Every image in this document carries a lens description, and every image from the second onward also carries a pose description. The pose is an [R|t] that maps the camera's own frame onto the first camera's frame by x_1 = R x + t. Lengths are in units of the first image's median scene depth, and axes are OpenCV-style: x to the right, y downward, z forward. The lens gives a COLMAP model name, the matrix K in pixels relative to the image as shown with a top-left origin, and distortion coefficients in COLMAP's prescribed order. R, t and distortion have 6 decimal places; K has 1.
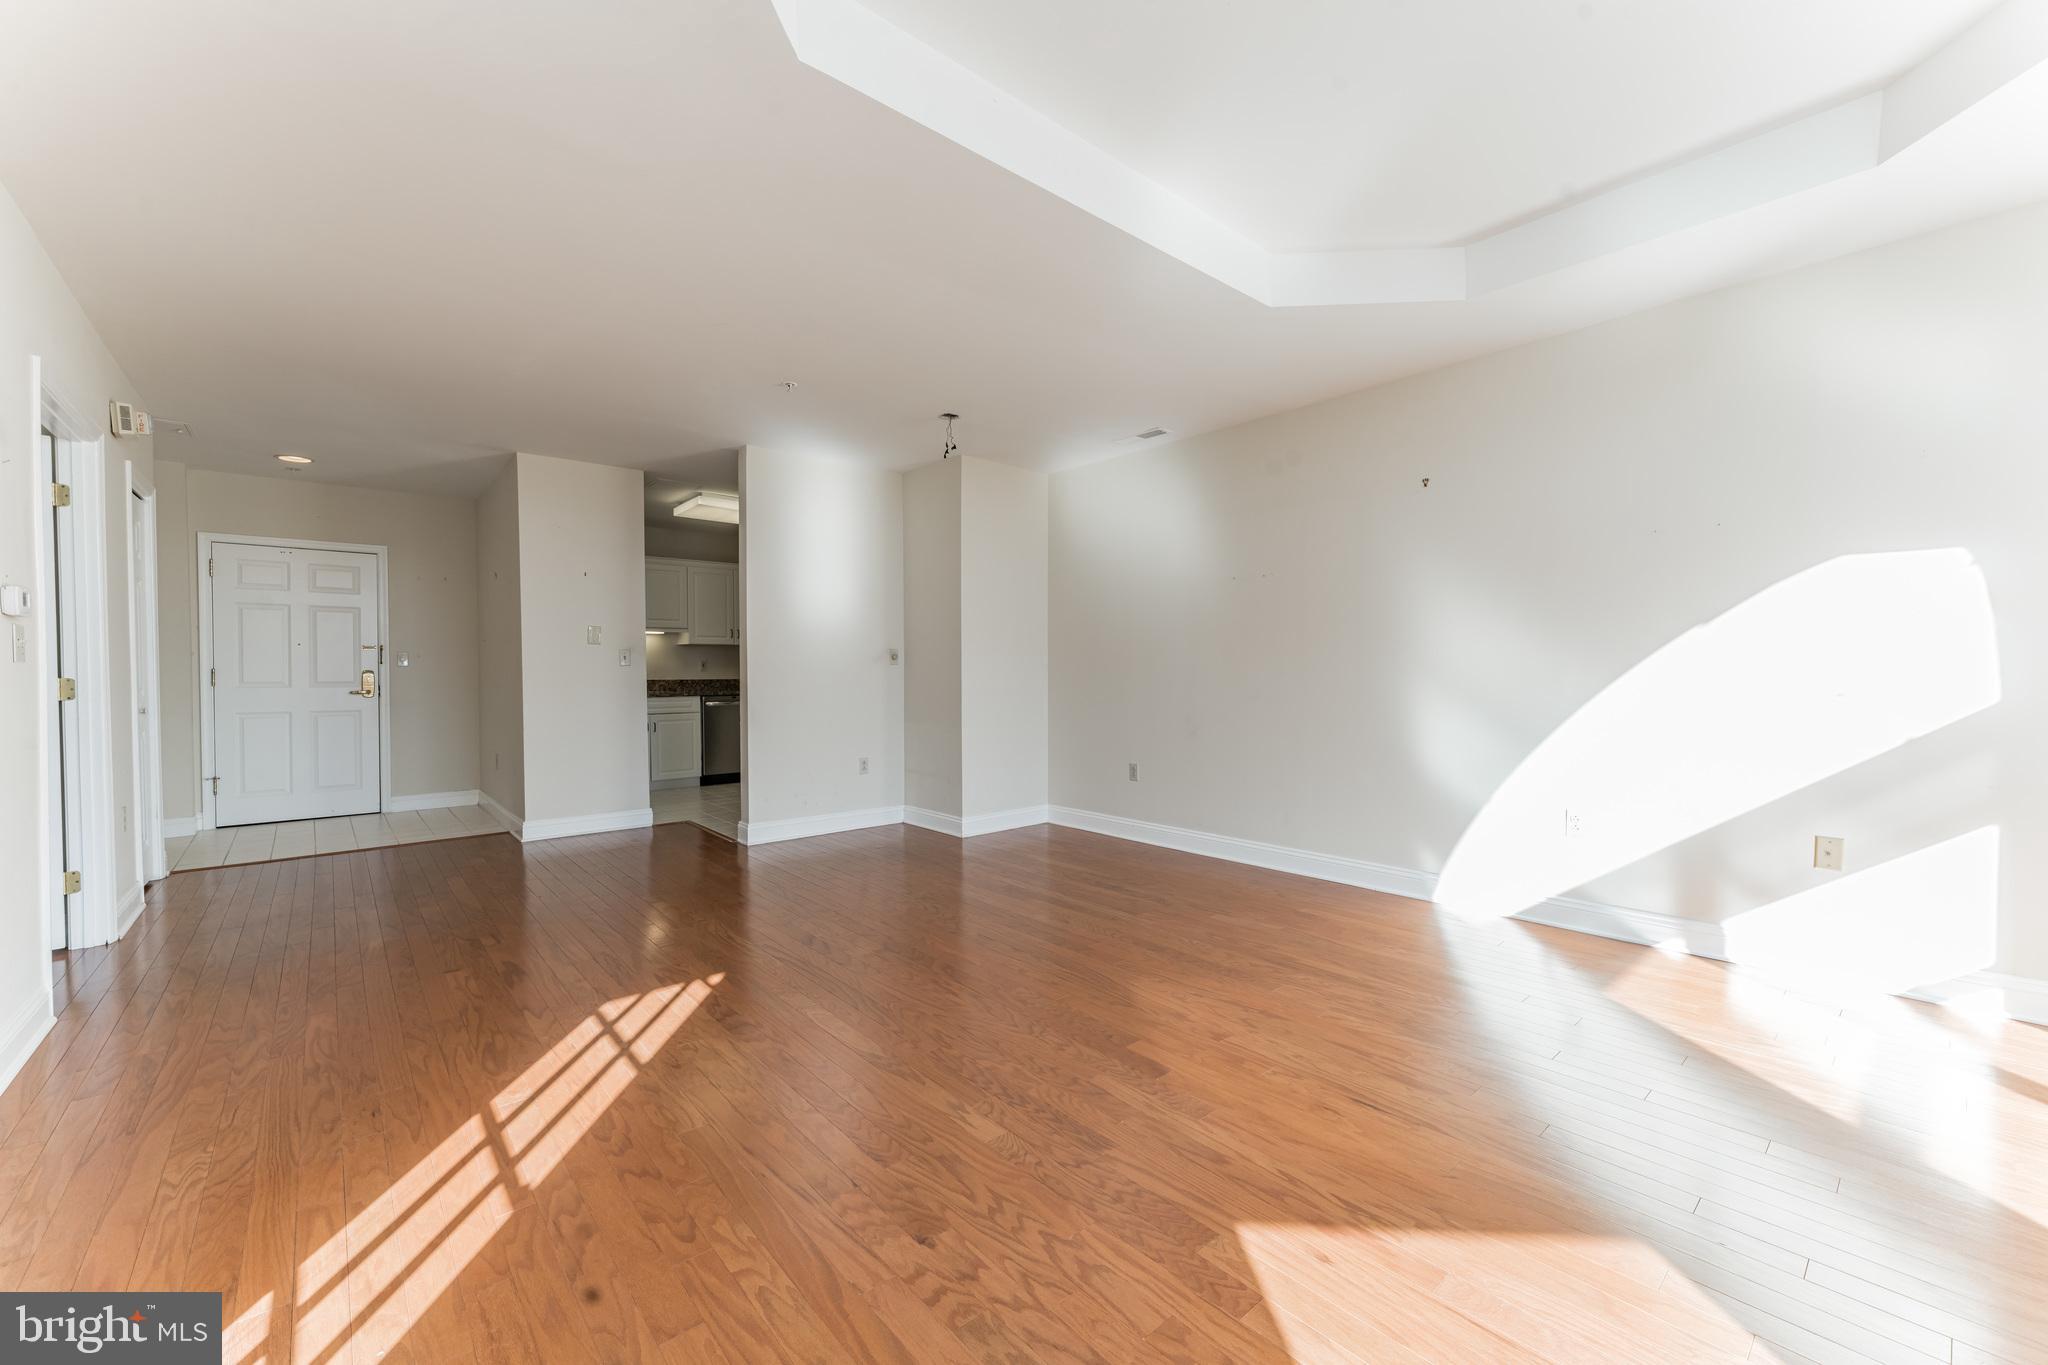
lens RADIAL K [[824.6, 0, 1029.9], [0, 824.6, 678.0], [0, 0, 1]] dist [-0.001370, -0.000379]
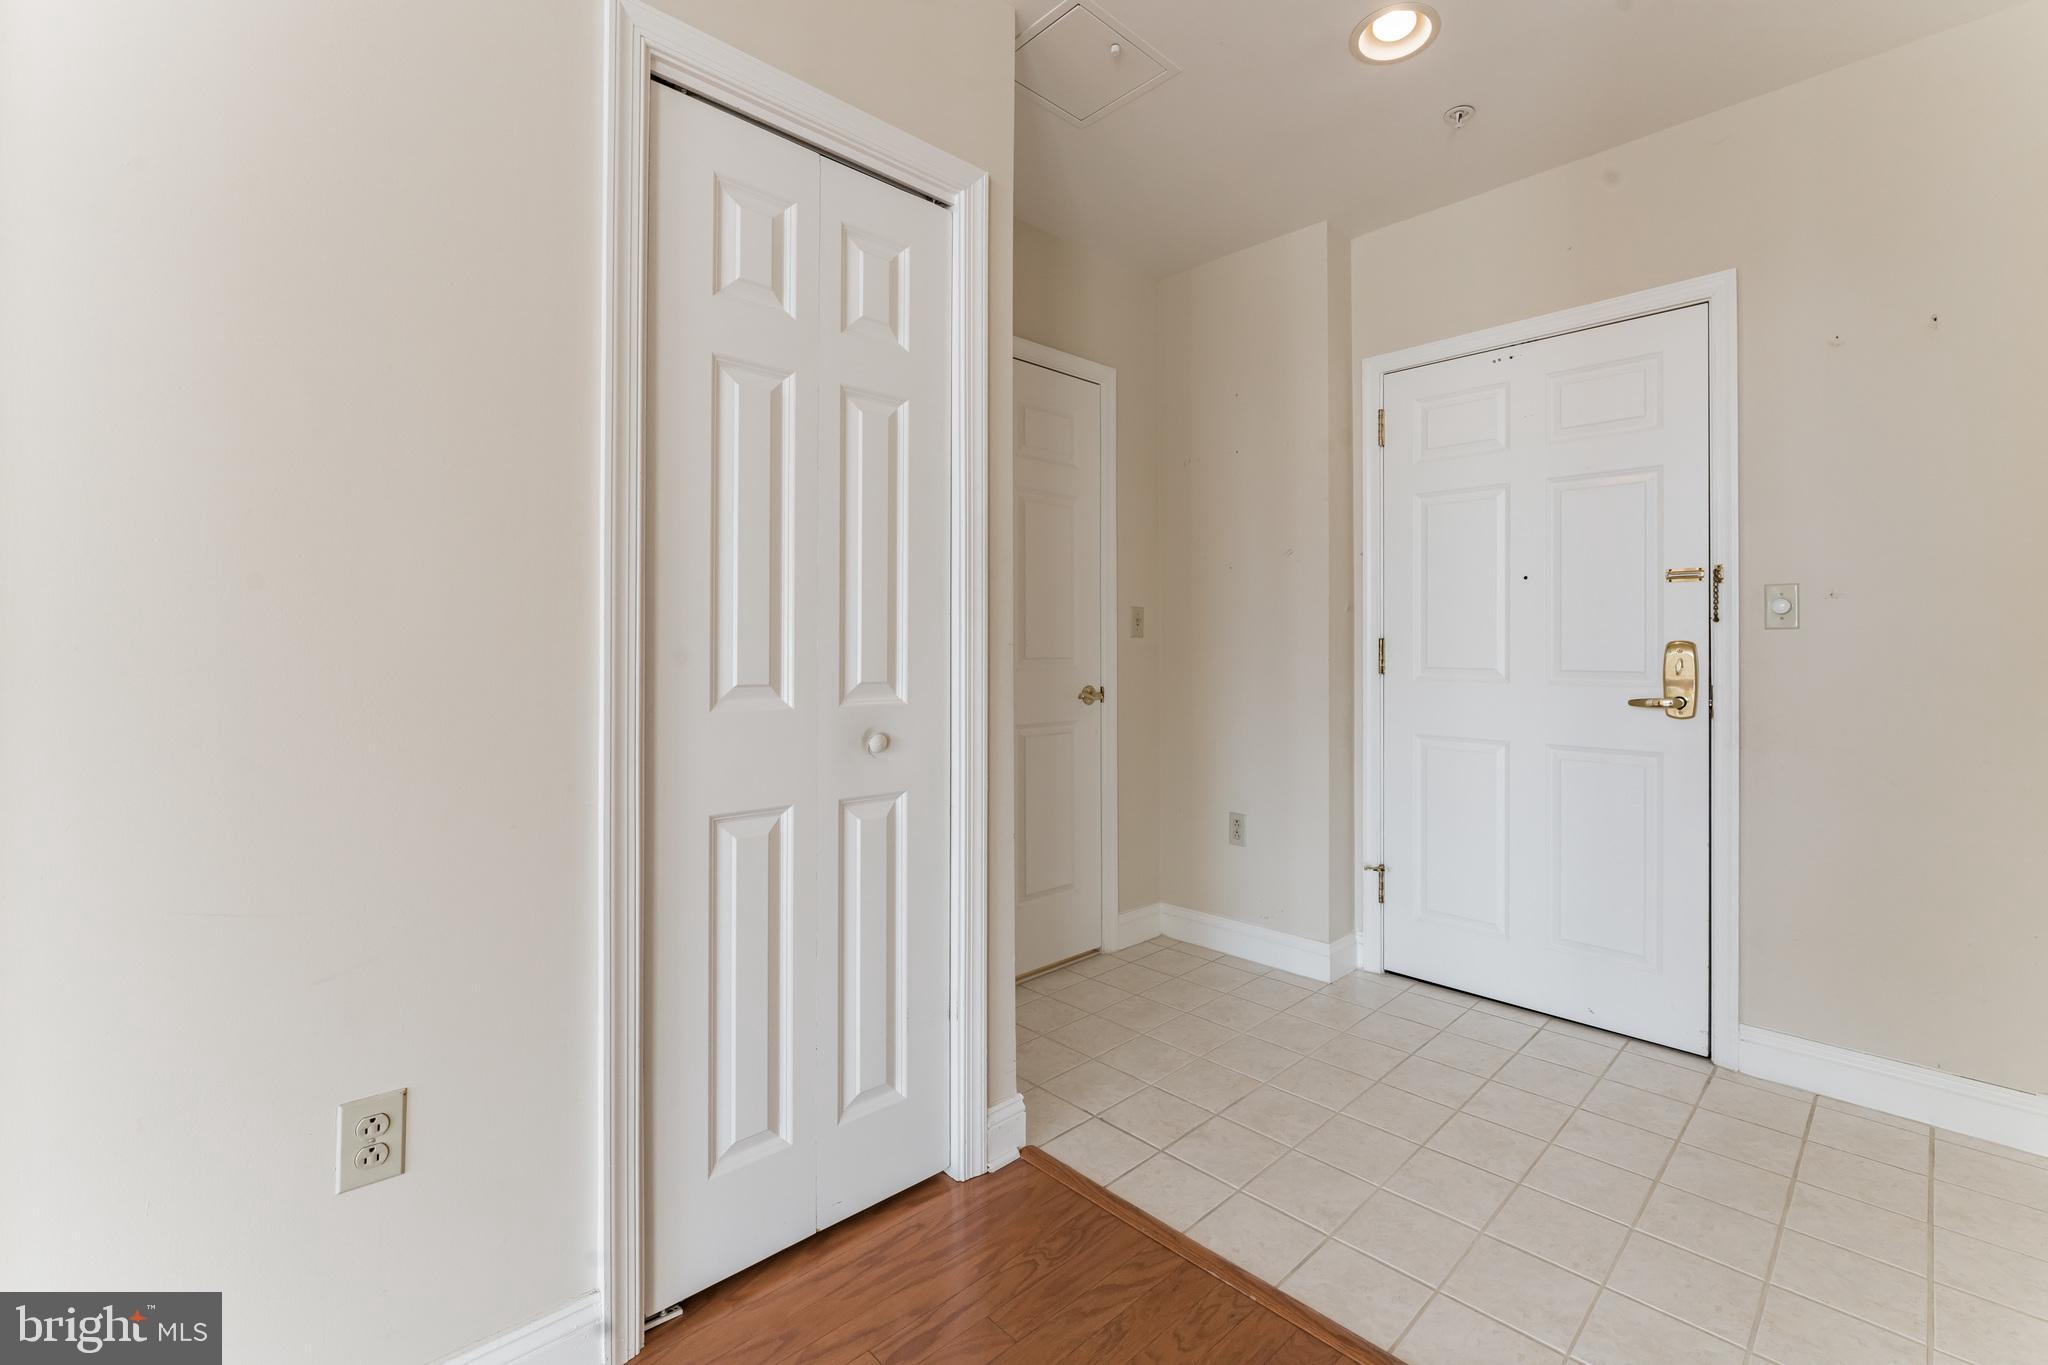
lens RADIAL K [[900.7, 0, 1092.0], [0, 900.7, 645.8], [0, 0, 1]] dist [-0.002406, -0.000136]
pose [[0.093808, 0.002659, -0.995587, -0.446779], [-0.012258, 0.999924, 0.001516, -0.004606], [0.995515, 0.012062, 0.093834, 0.715897]]
